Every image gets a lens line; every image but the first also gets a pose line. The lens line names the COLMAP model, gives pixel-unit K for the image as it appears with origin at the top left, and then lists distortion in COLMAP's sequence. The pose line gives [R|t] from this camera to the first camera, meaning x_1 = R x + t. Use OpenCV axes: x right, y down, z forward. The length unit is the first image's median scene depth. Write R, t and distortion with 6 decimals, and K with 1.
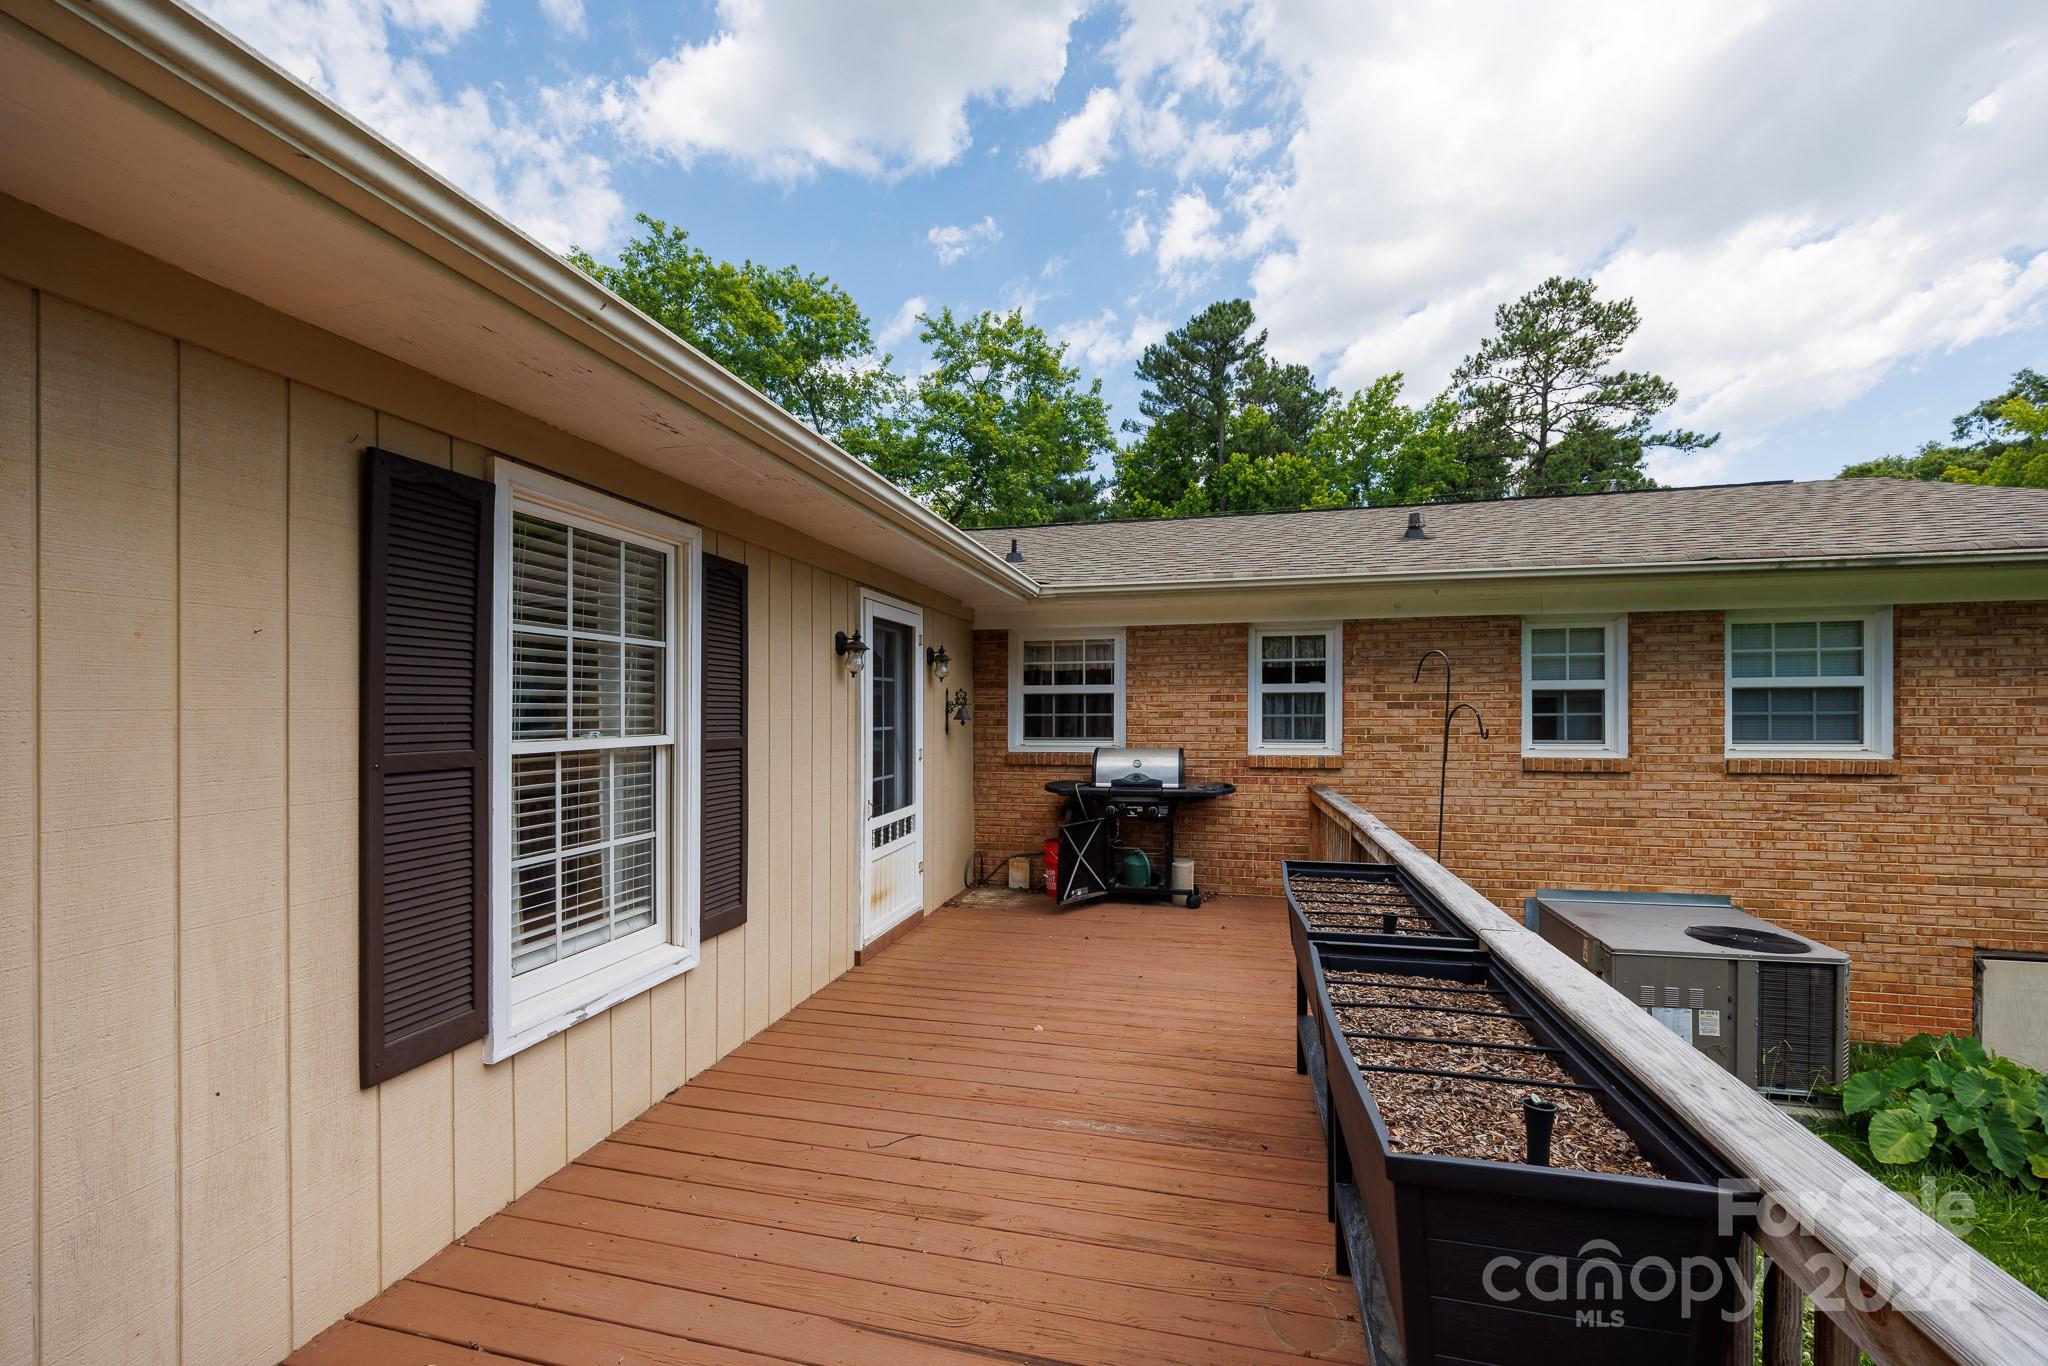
lens RADIAL K [[814.1, 0, 1030.1], [0, 814.1, 700.6], [0, 0, 1]] dist [0.000058, -0.000163]
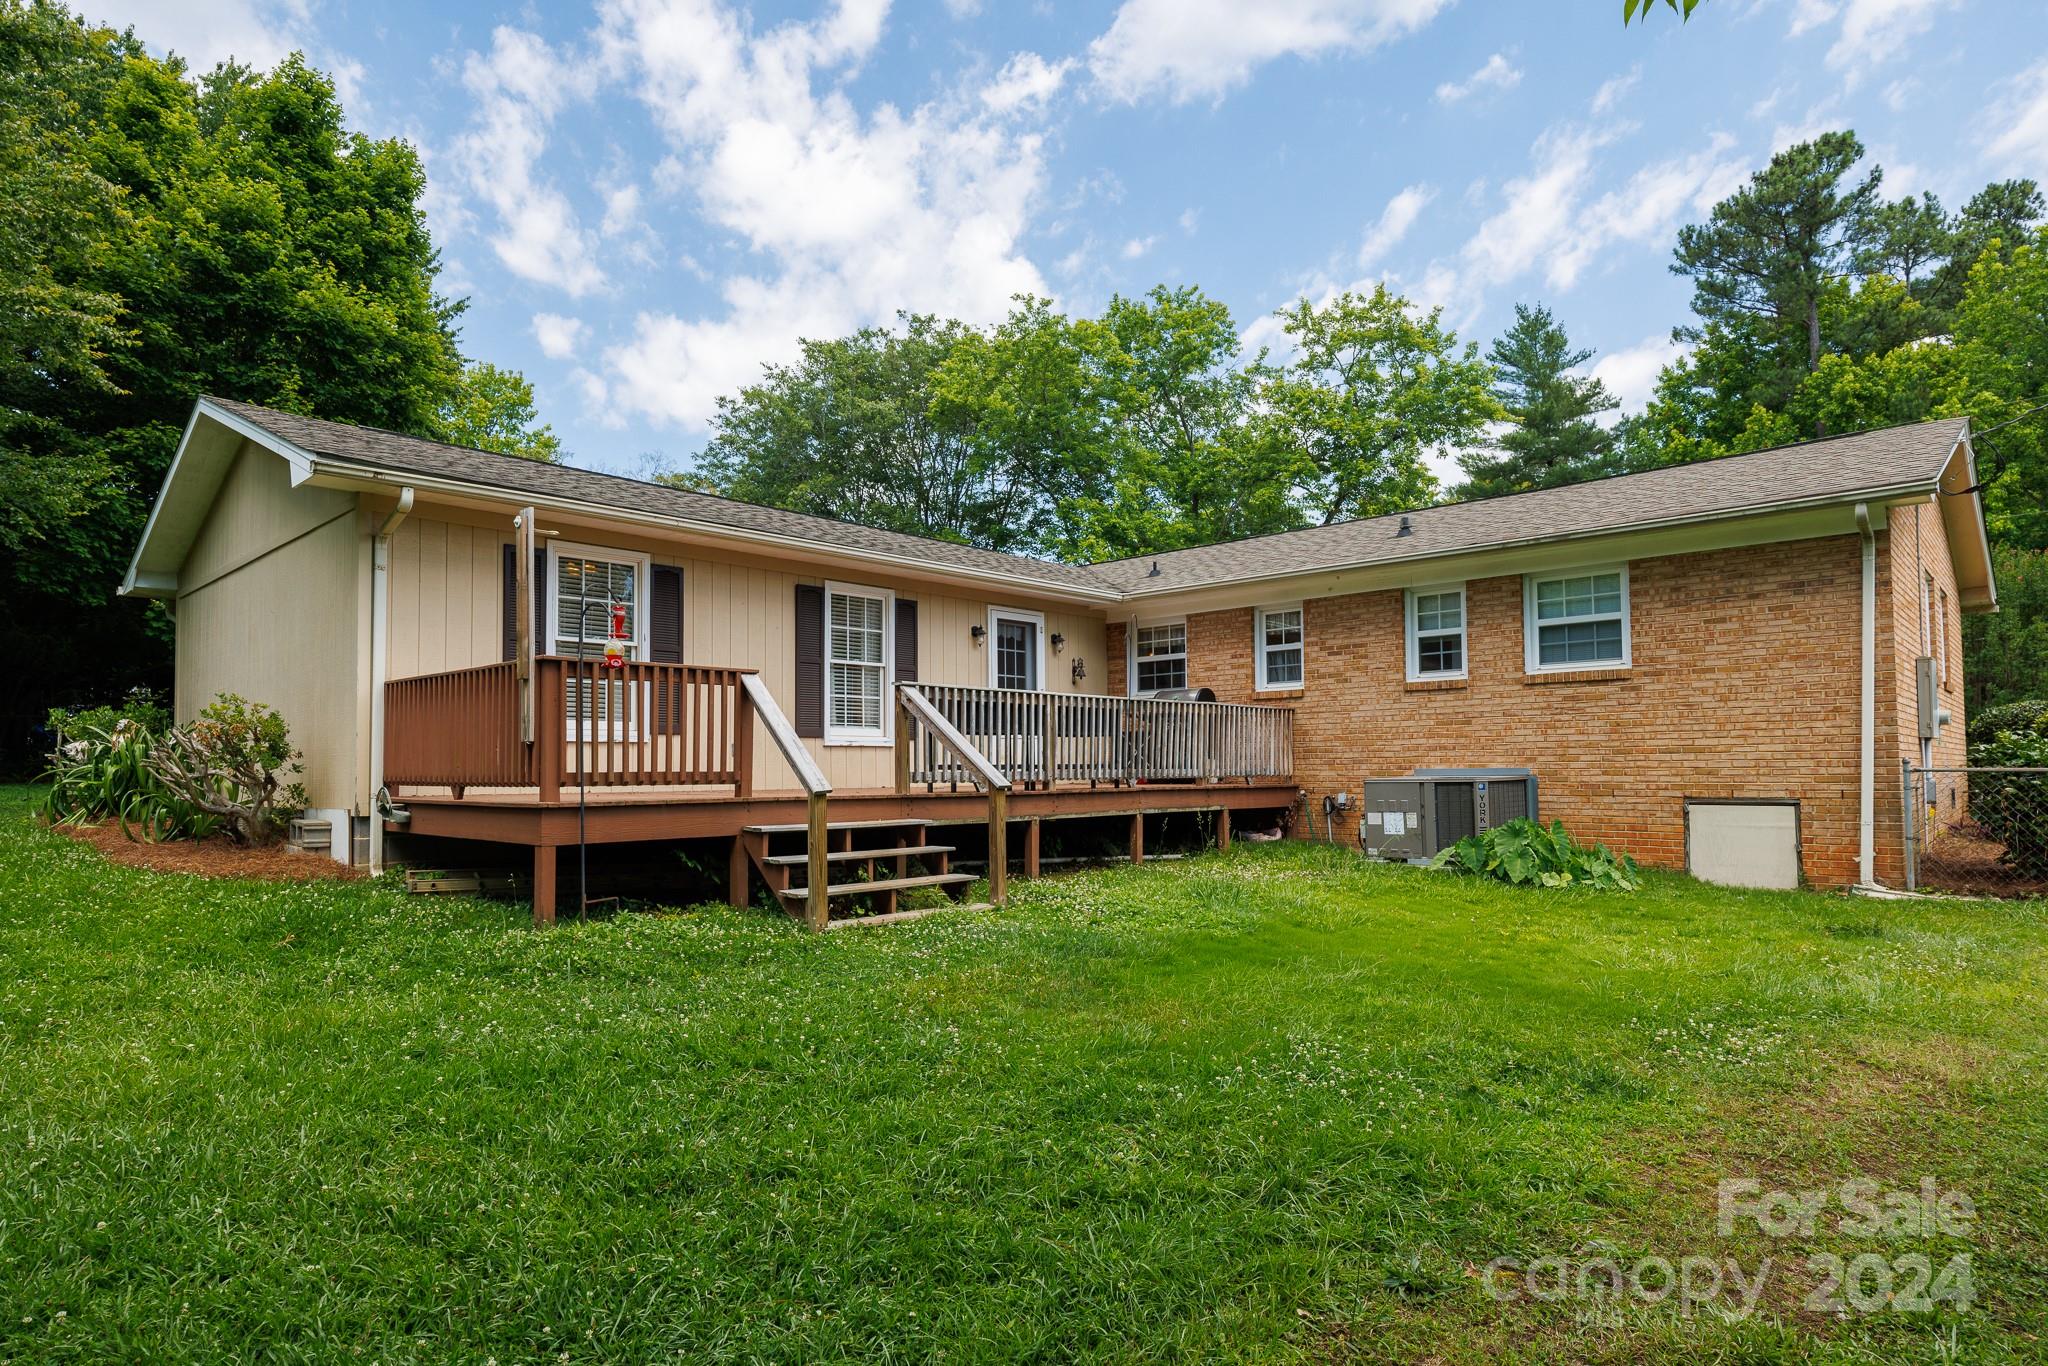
lens RADIAL K [[1139.8, 0, 1024.0], [0, 1139.8, 683.0], [0, 0, 1]] dist [-0.003105, -0.000575]
pose [[0.862880, -0.042139, -0.503649, 1.060743], [0.011024, 0.997850, -0.064602, 0.199610], [0.505289, 0.050192, 0.861490, -1.166392]]
